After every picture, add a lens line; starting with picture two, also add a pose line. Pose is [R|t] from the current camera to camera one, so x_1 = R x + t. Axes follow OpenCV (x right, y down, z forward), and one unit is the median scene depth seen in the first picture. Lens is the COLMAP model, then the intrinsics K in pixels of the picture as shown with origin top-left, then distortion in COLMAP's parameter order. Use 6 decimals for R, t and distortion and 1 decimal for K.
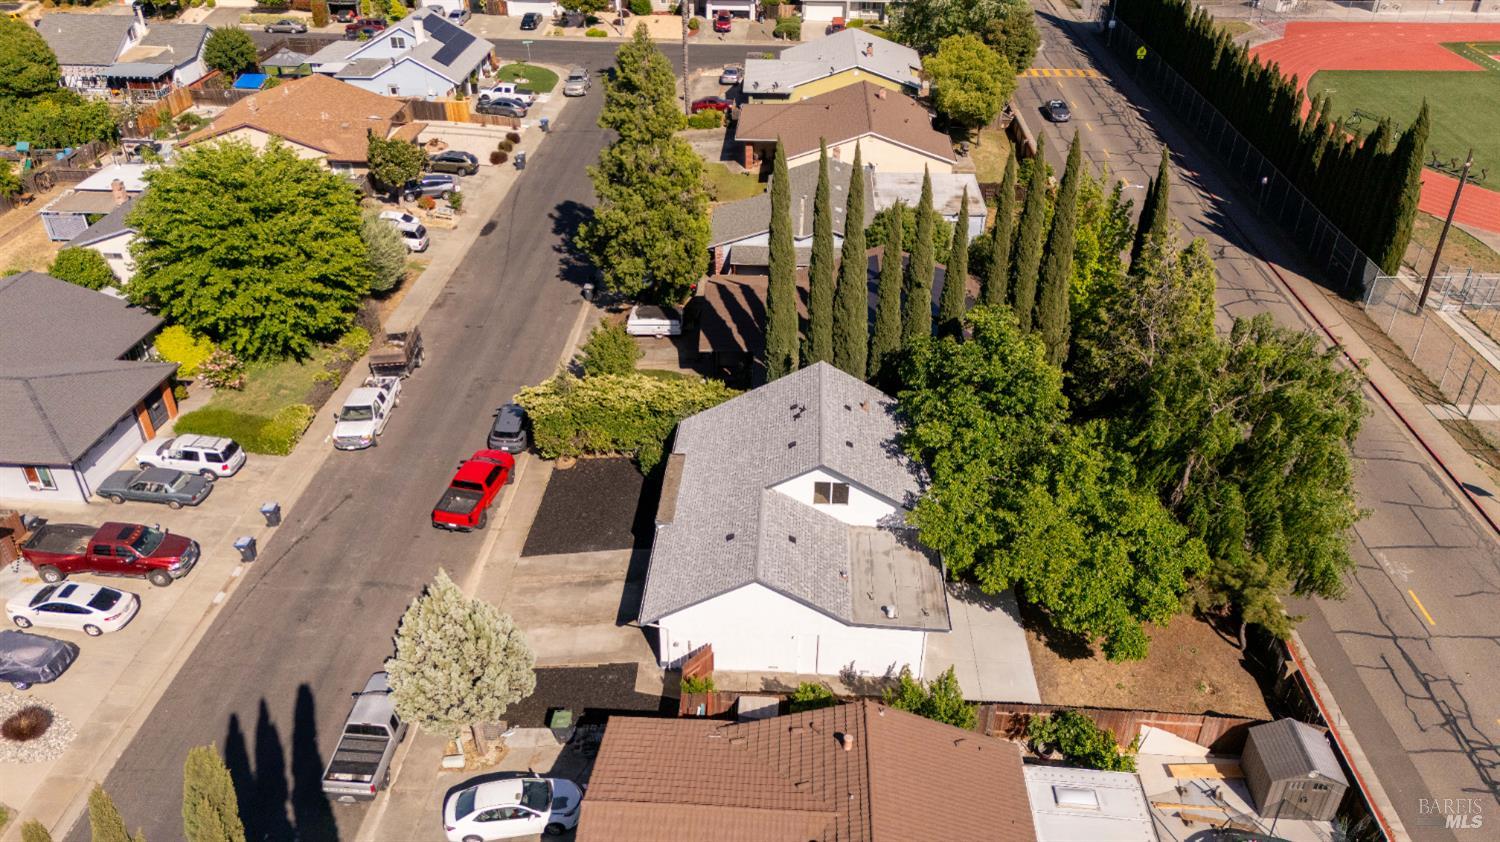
lens RADIAL K [[1099.3, 0, 741.5], [0, 1099.3, 416.8], [0, 0, 1]] dist [0.089642, -0.064136]
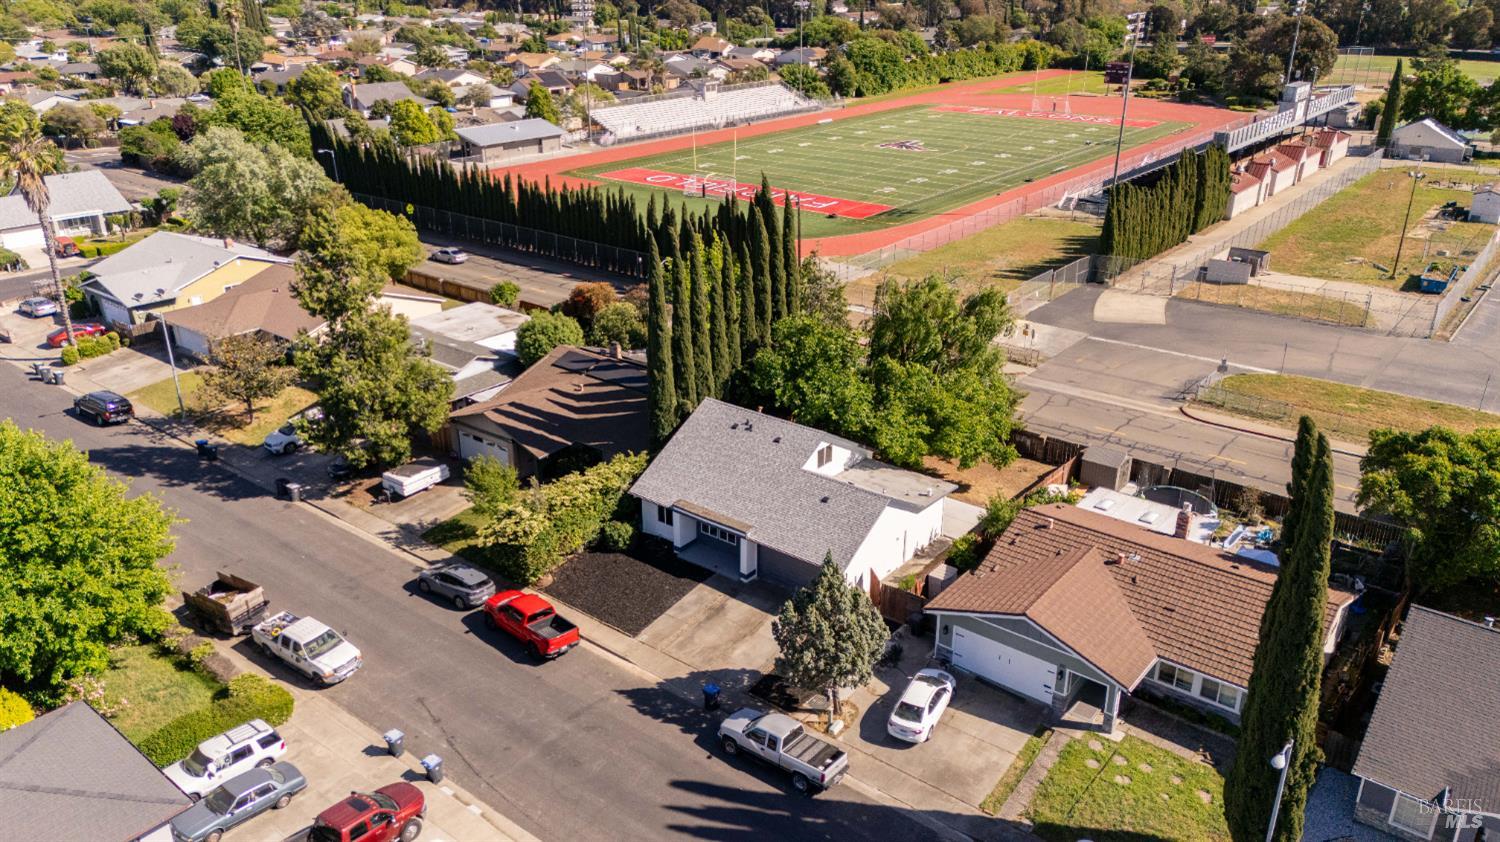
lens RADIAL K [[1099.3, 0, 745.5], [0, 1099.3, 412.0], [0, 0, 1]] dist [0.089642, -0.064136]
pose [[0.574701, -0.307810, 0.758269, -0.899662], [0.431628, 0.901221, 0.038704, -0.067984], [-0.695281, 0.305047, 0.650792, 0.155635]]
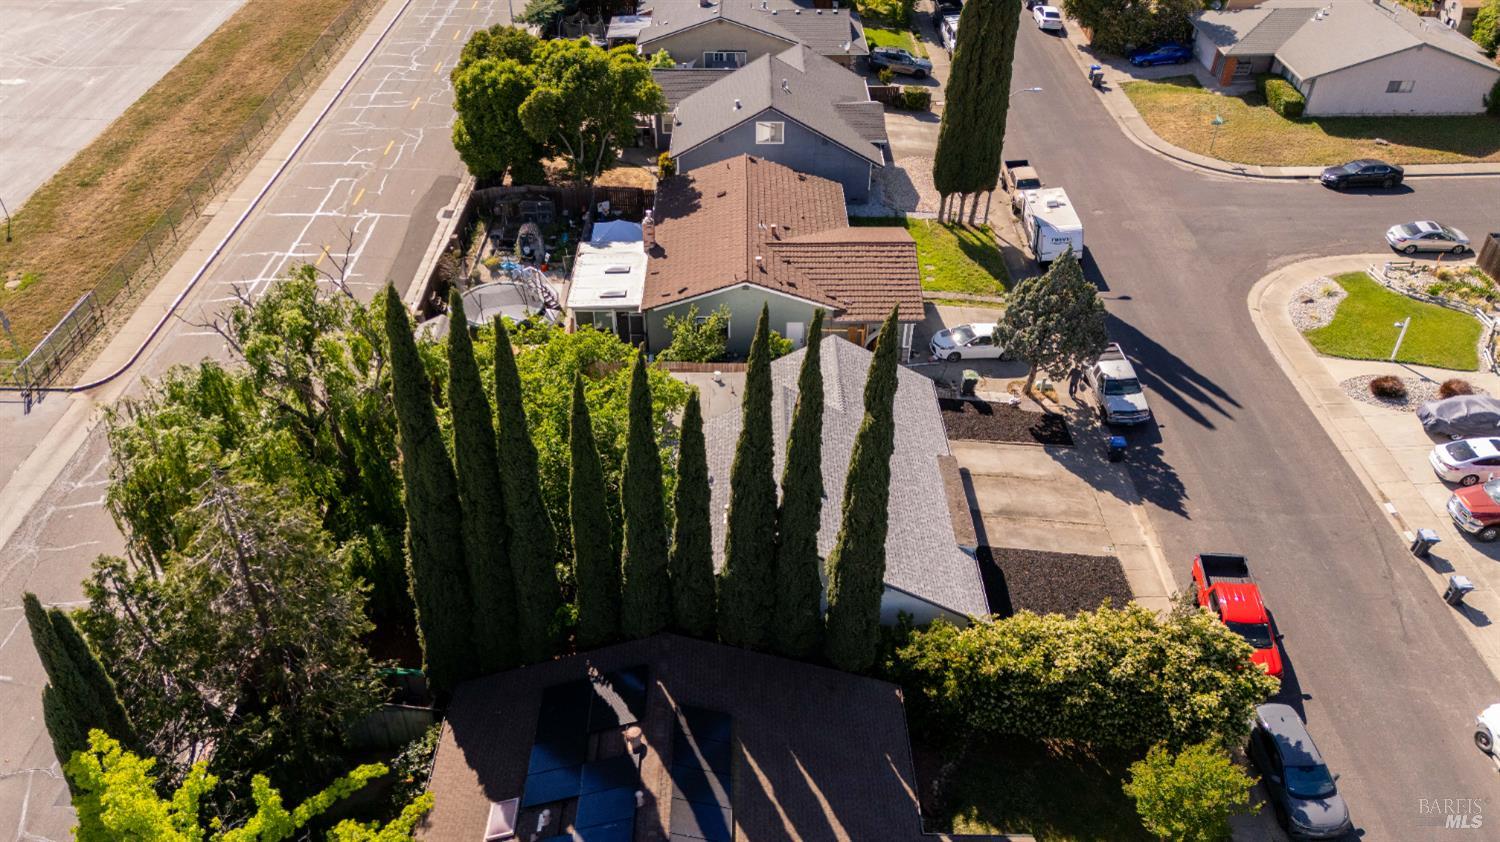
lens RADIAL K [[1099.3, 0, 749.4], [0, 1099.3, 424.7], [0, 0, 1]] dist [0.089642, -0.064136]
pose [[-0.997864, 0.034783, -0.055301, 0.138969], [-0.039337, 0.355929, 0.933685, -0.736048], [0.052160, 0.933866, -0.353800, 1.214793]]
